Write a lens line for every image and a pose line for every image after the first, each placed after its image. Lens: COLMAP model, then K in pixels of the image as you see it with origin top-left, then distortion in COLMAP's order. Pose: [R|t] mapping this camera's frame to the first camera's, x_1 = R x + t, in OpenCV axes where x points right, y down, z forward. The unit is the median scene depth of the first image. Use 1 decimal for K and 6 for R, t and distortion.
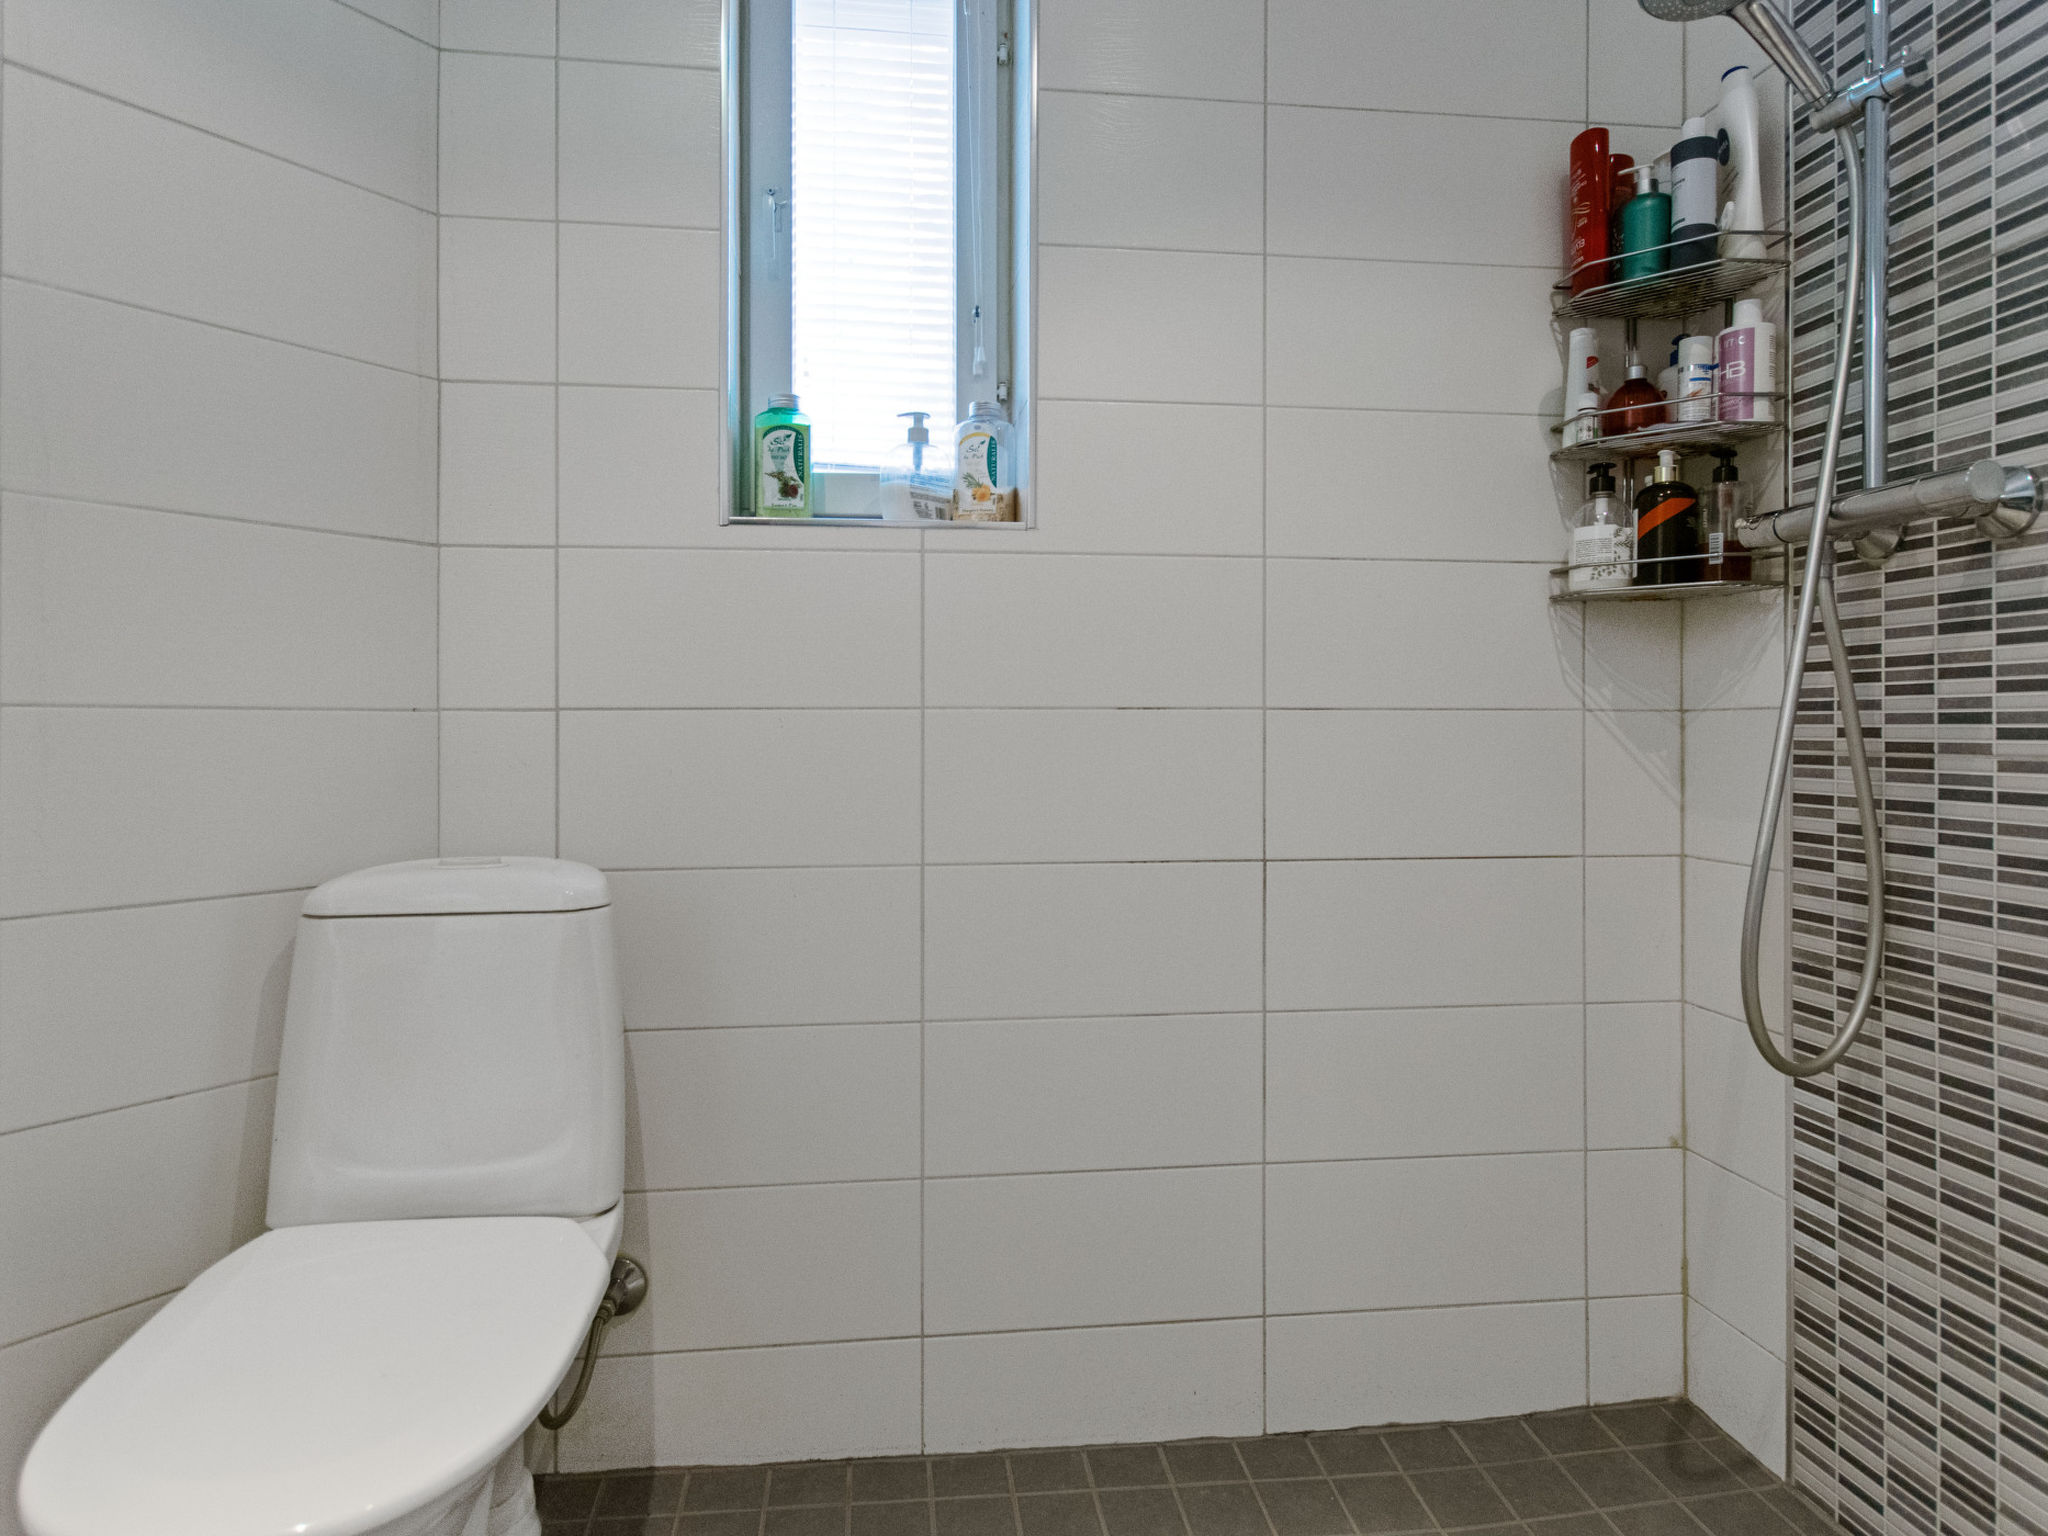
lens RADIAL K [[1188.7, 0, 986.3], [0, 1188.7, 733.3], [0, 0, 1]] dist [0.001101, -0.002576]
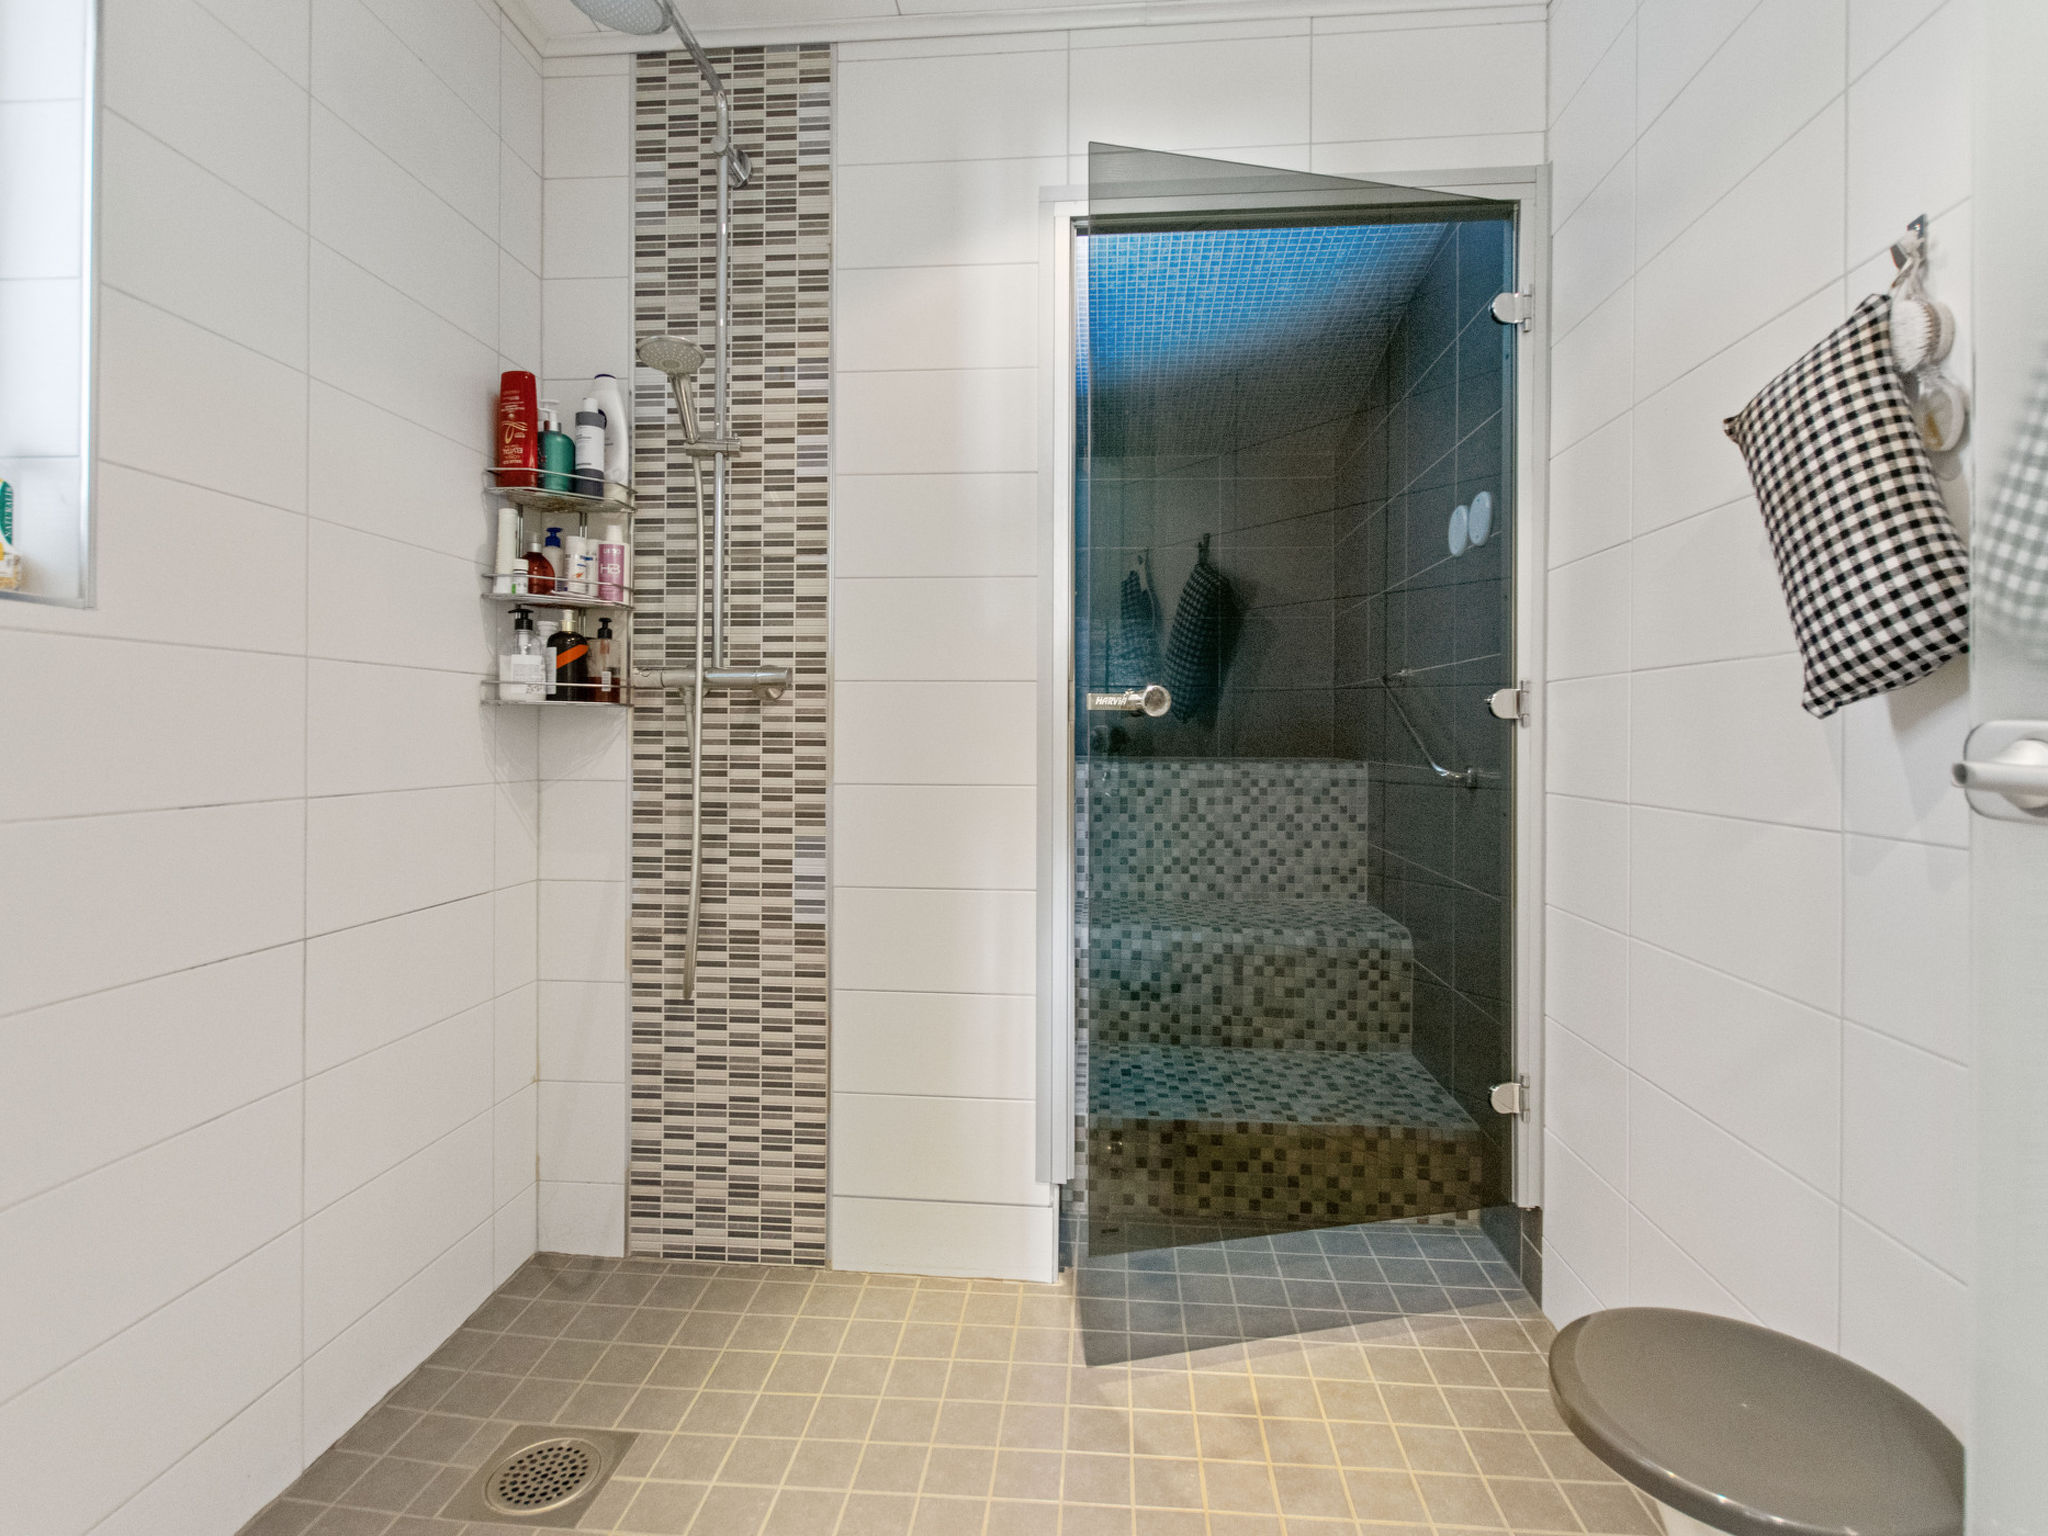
lens RADIAL K [[1023.0, 0, 1030.6], [0, 1023.0, 745.8], [0, 0, 1]] dist [0.005982, 0.000734]
pose [[0.184506, -0.009991, 0.982781, -0.627447], [-0.002147, 0.999942, 0.010569, -0.089280], [-0.982829, -0.004060, 0.184474, 0.208456]]
